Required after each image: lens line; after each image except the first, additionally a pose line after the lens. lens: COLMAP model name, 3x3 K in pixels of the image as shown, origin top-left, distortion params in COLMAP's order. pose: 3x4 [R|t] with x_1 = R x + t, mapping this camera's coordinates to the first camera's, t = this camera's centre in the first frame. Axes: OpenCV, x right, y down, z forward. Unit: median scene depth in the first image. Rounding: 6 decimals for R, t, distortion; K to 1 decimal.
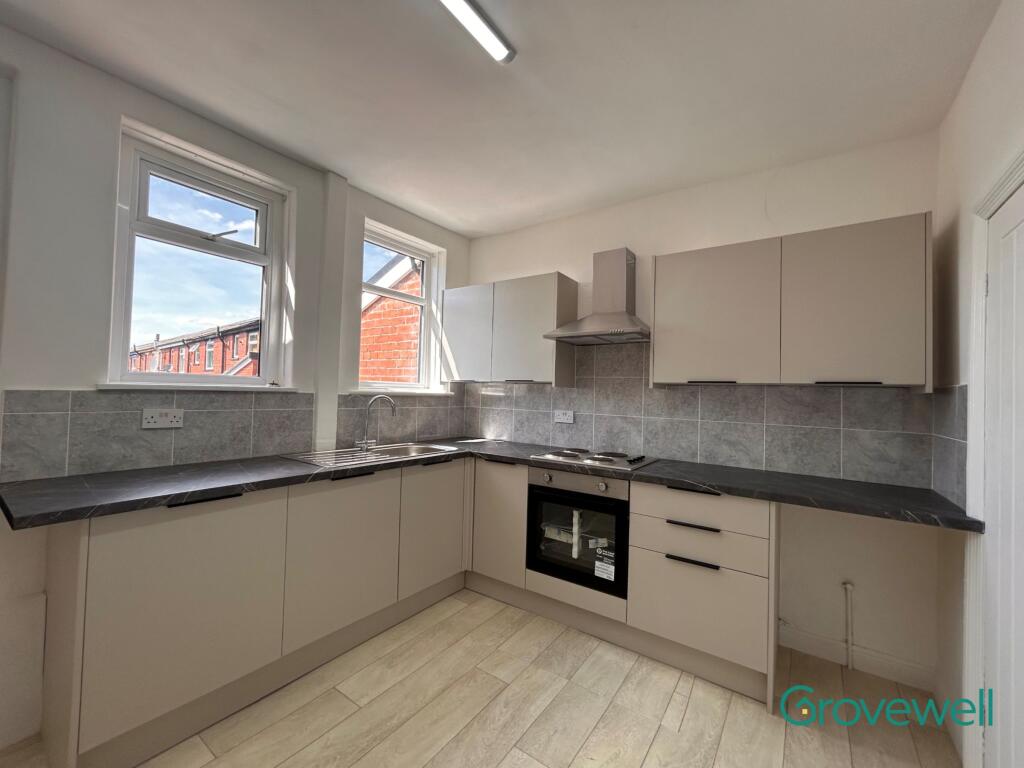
lens RADIAL K [[414.7, 0, 512.0], [0, 414.7, 384.0], [0, 0, 1]] dist [-0.001254, 0.000034]
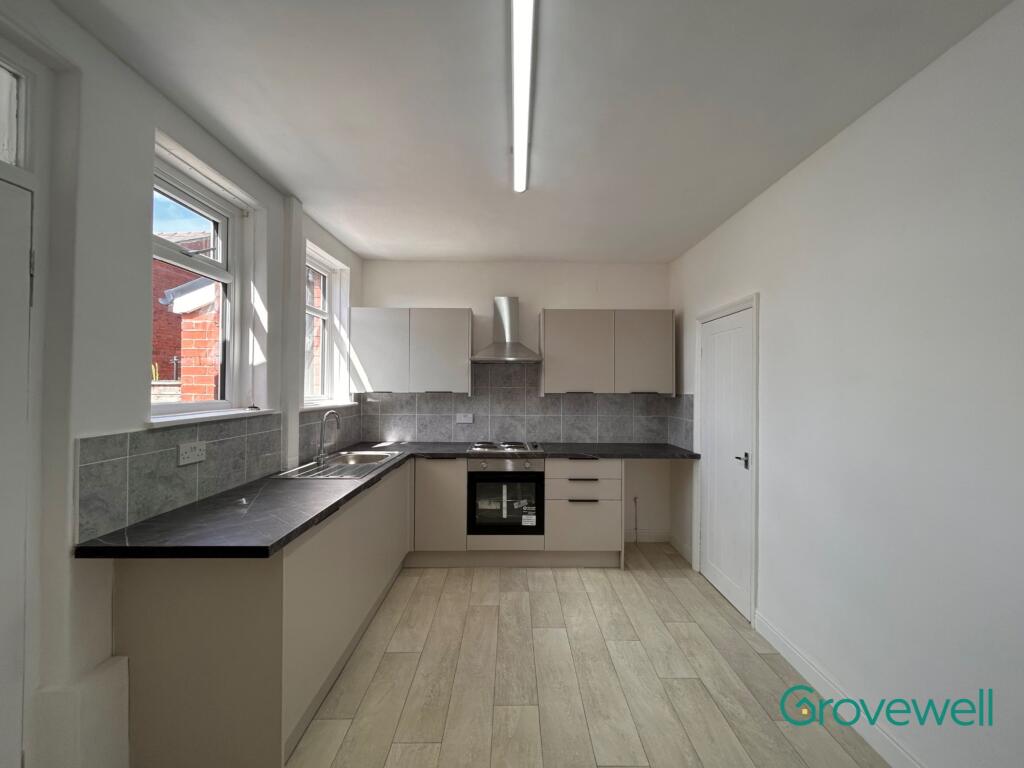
lens RADIAL K [[414.7, 0, 512.0], [0, 414.7, 384.0], [0, 0, 1]] dist [-0.001254, 0.000034]
pose [[0.812626, -0.020390, 0.582428, -0.664466], [0.005720, 0.999619, 0.027014, -0.080938], [-0.582757, -0.018620, 0.812433, -0.168103]]
